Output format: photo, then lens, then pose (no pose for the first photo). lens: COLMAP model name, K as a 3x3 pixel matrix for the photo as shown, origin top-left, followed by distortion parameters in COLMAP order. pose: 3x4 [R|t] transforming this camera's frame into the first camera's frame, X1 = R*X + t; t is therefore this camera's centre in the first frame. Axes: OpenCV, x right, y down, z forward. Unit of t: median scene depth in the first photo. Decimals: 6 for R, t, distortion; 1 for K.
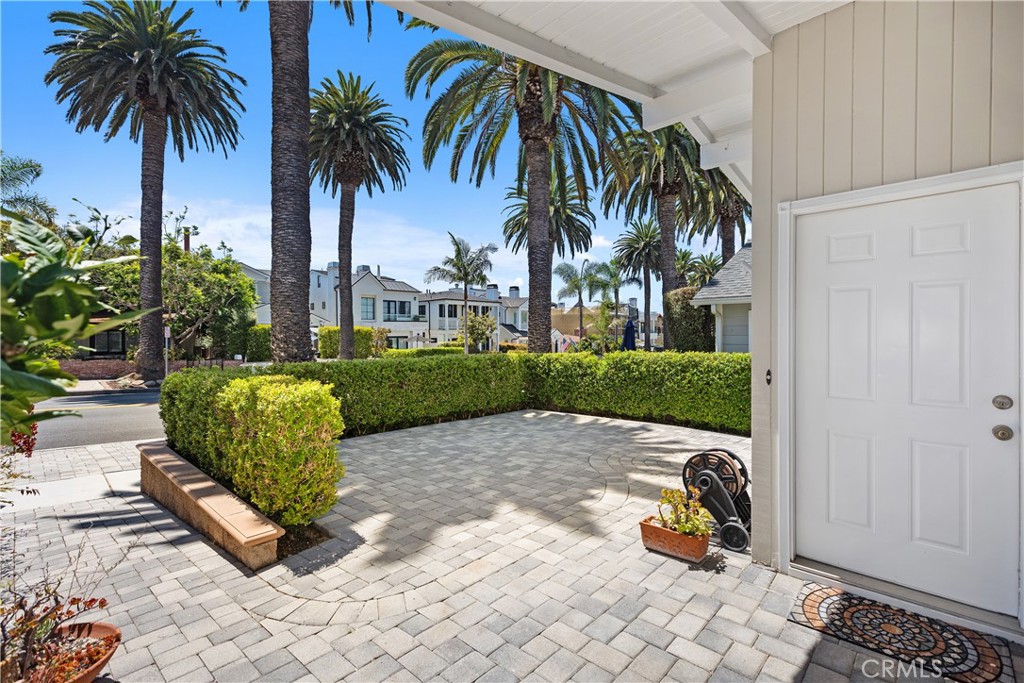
lens RADIAL K [[470.6, 0, 512.0], [0, 470.6, 341.5], [0, 0, 1]] dist [-0.001438, -0.000132]
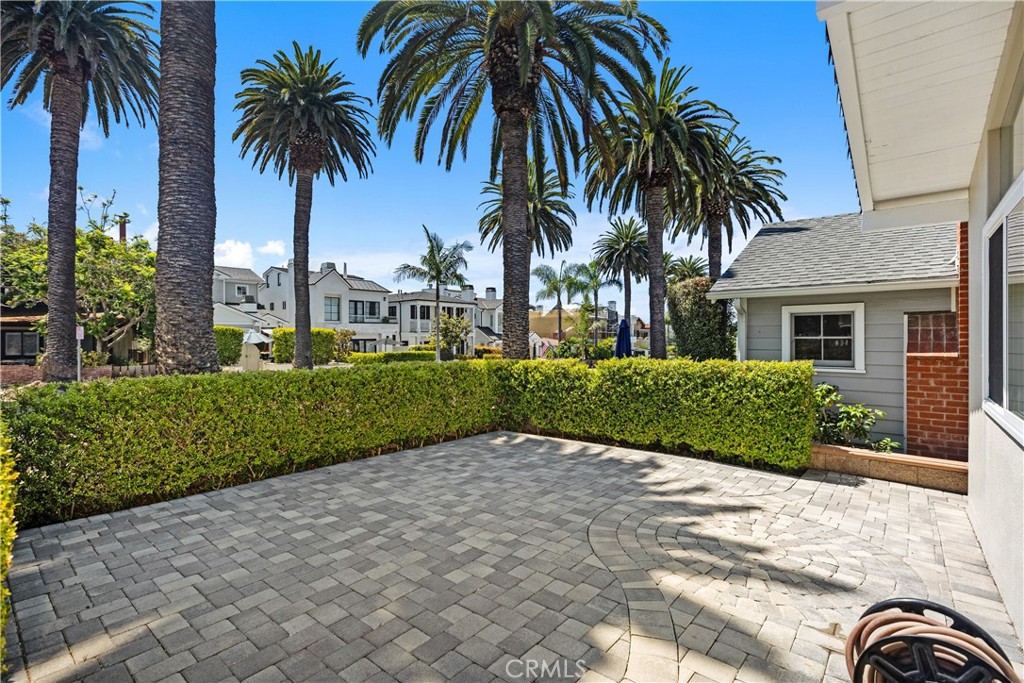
lens RADIAL K [[471.8, 0, 519.9], [0, 471.8, 331.3], [0, 0, 1]] dist [-0.000083, -0.000411]
pose [[0.998005, 0.004598, 0.062960, 0.008813], [-0.002784, 0.999580, -0.028860, -0.000295], [-0.063067, 0.028627, 0.997599, 0.102499]]
